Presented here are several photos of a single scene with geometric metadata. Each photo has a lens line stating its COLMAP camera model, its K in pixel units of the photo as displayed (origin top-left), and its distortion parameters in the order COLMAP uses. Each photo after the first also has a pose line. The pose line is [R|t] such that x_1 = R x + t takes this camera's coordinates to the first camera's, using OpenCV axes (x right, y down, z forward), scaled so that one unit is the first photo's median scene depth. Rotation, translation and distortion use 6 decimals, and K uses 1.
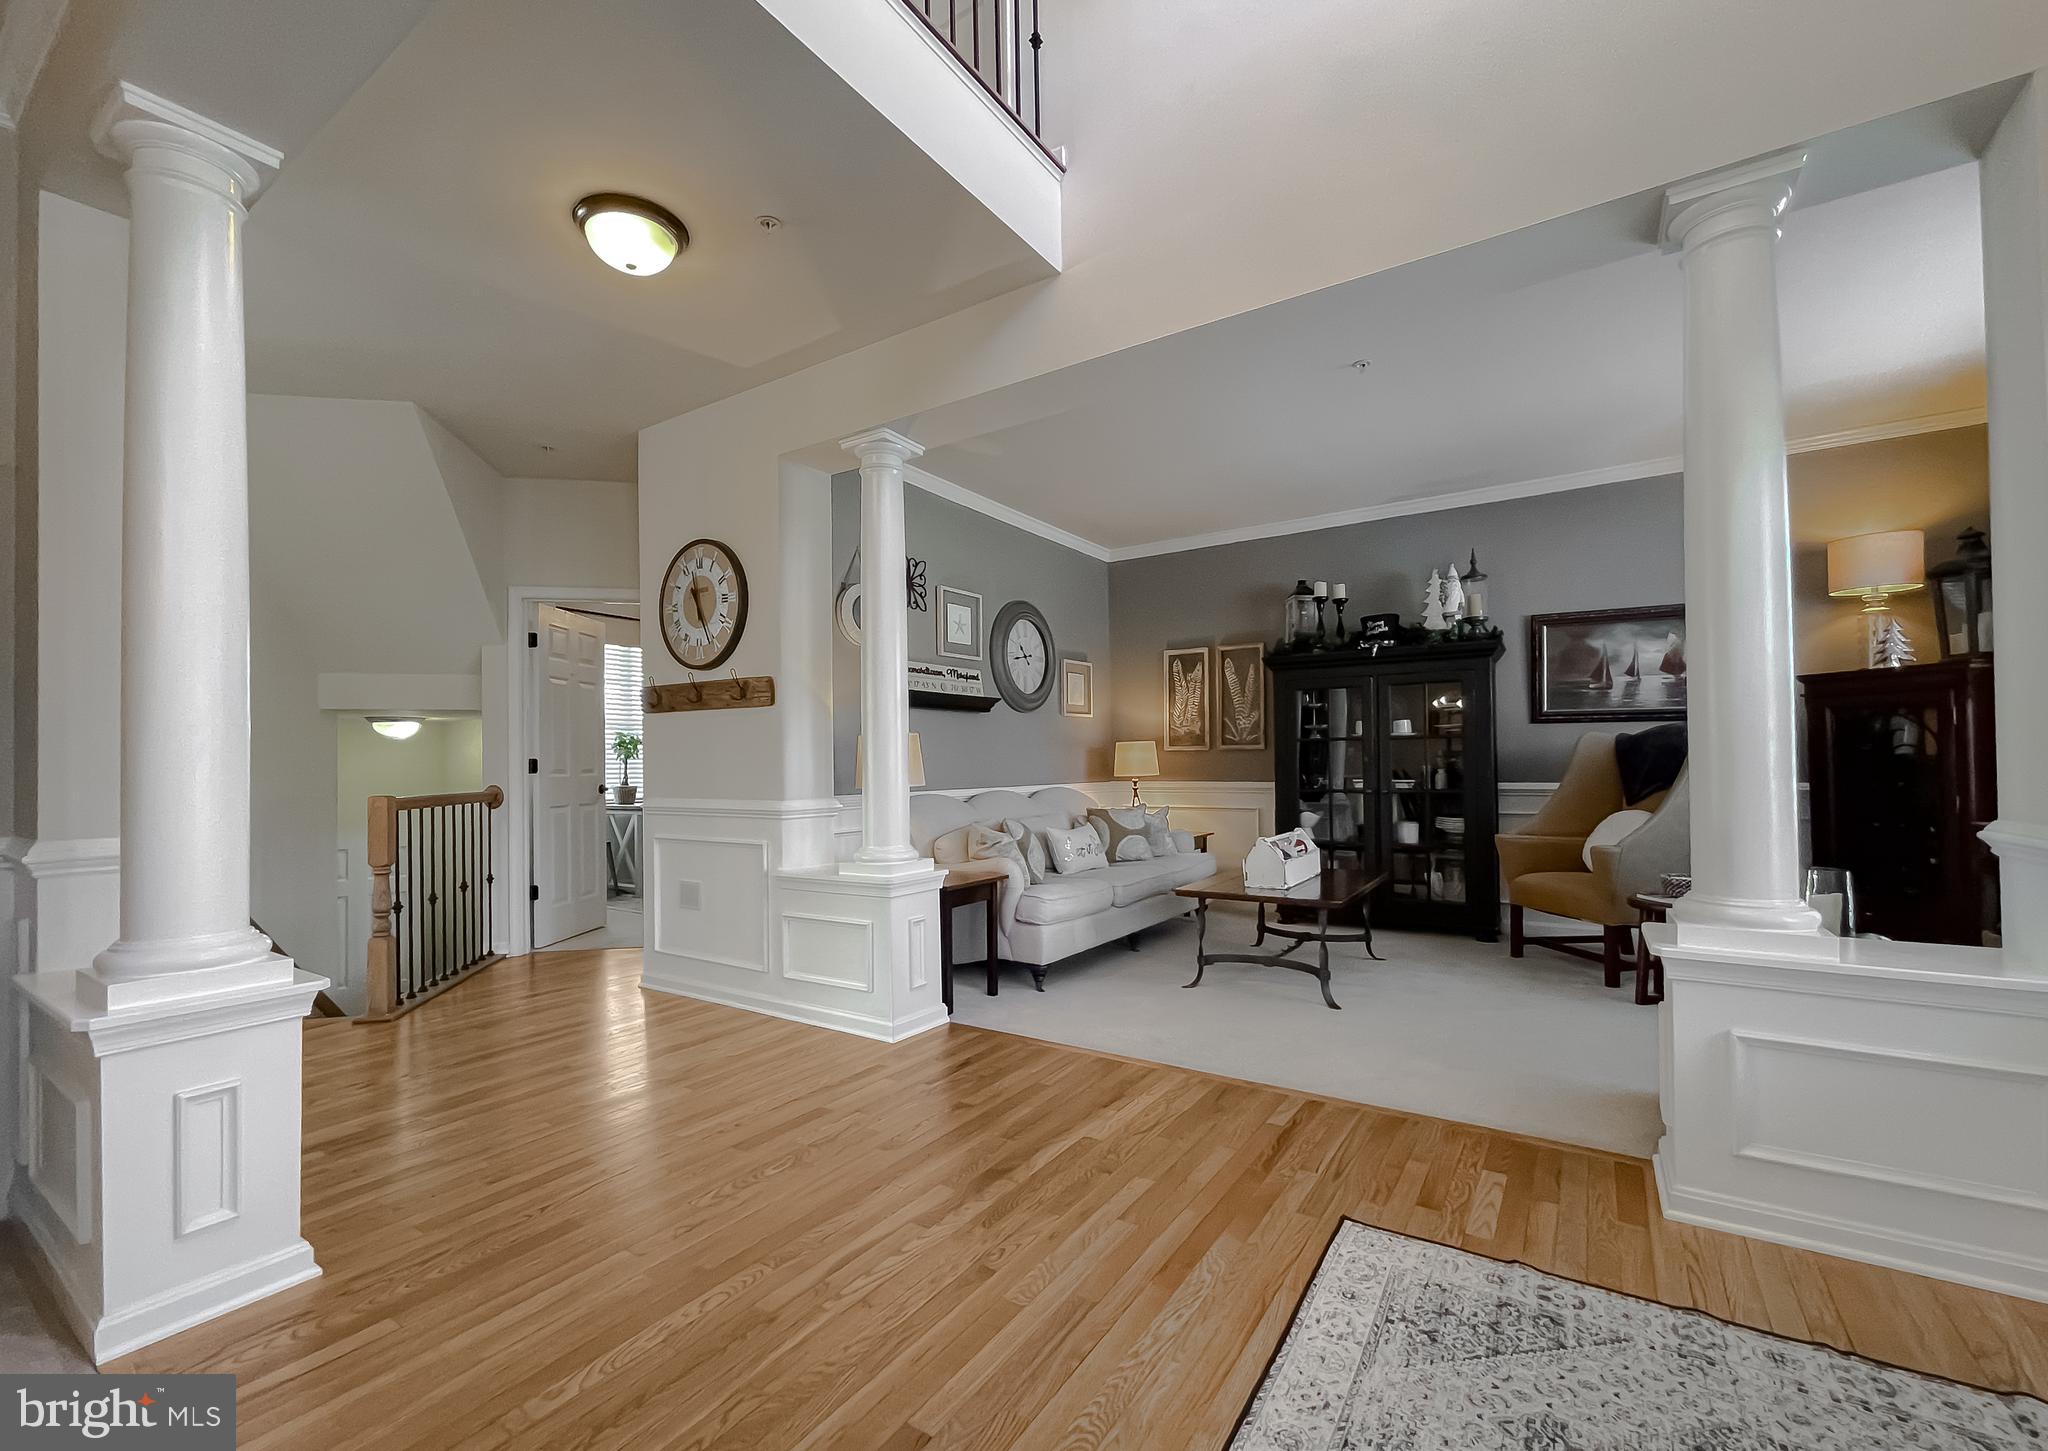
lens RADIAL K [[850.6, 0, 1022.4], [0, 850.6, 753.5], [0, 0, 1]] dist [0.000053, 0.000007]
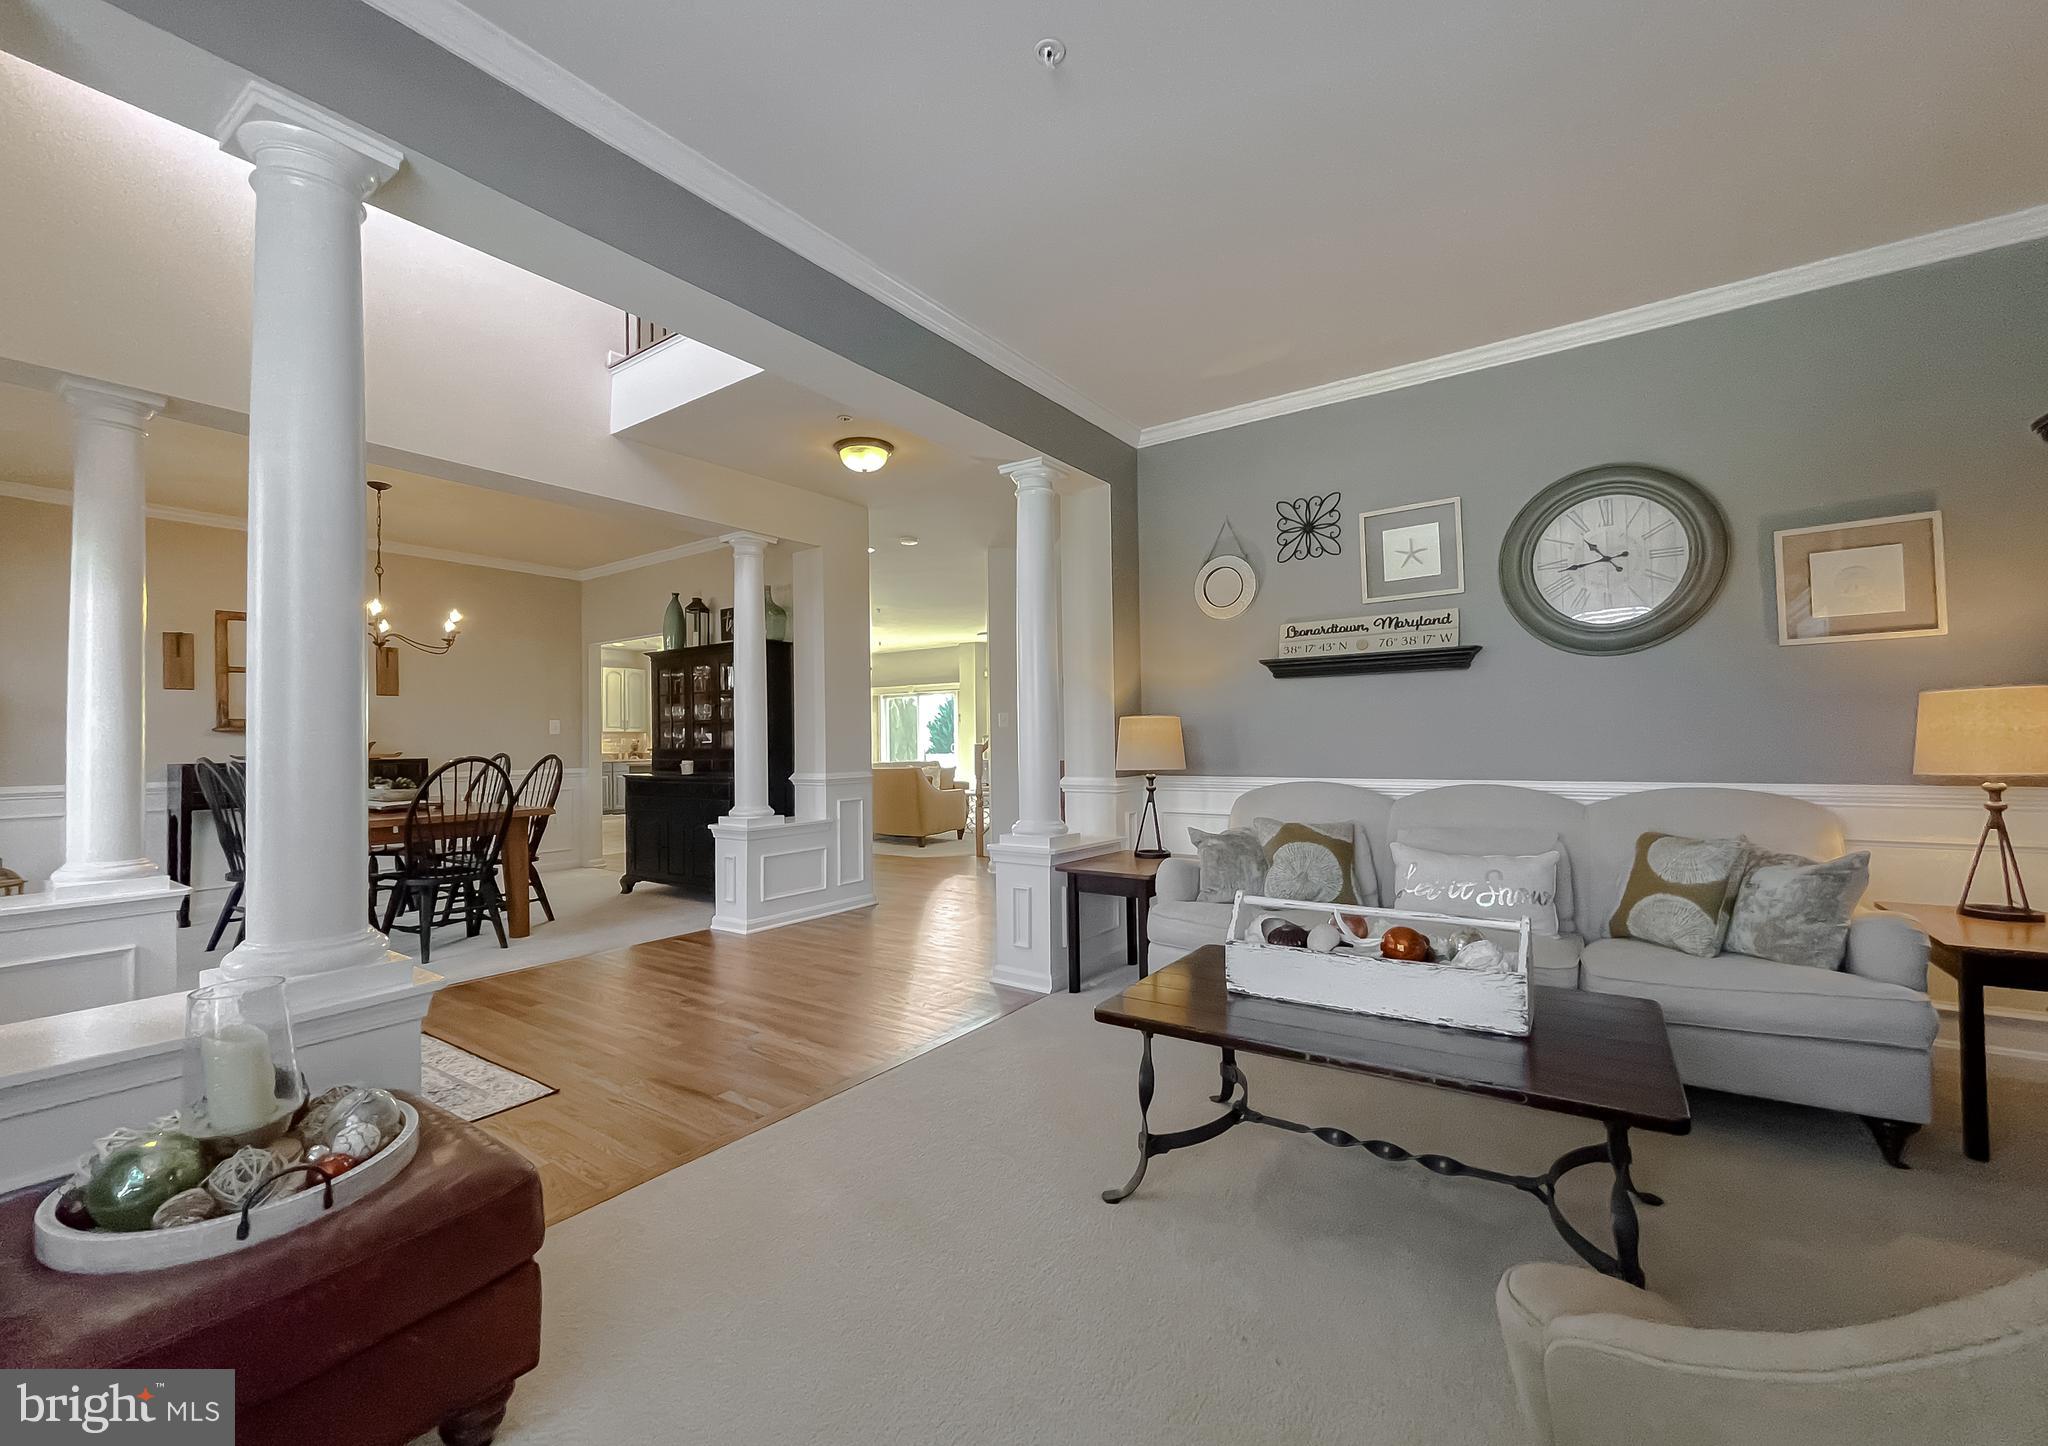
lens RADIAL K [[847.8, 0, 1012.3], [0, 847.8, 722.8], [0, 0, 1]] dist [-0.000480, -0.000001]
pose [[-0.021865, -0.008483, -0.999725, 0.696538], [0.027900, 0.999569, -0.009092, -0.009299], [0.999372, -0.028091, -0.021619, 0.710238]]
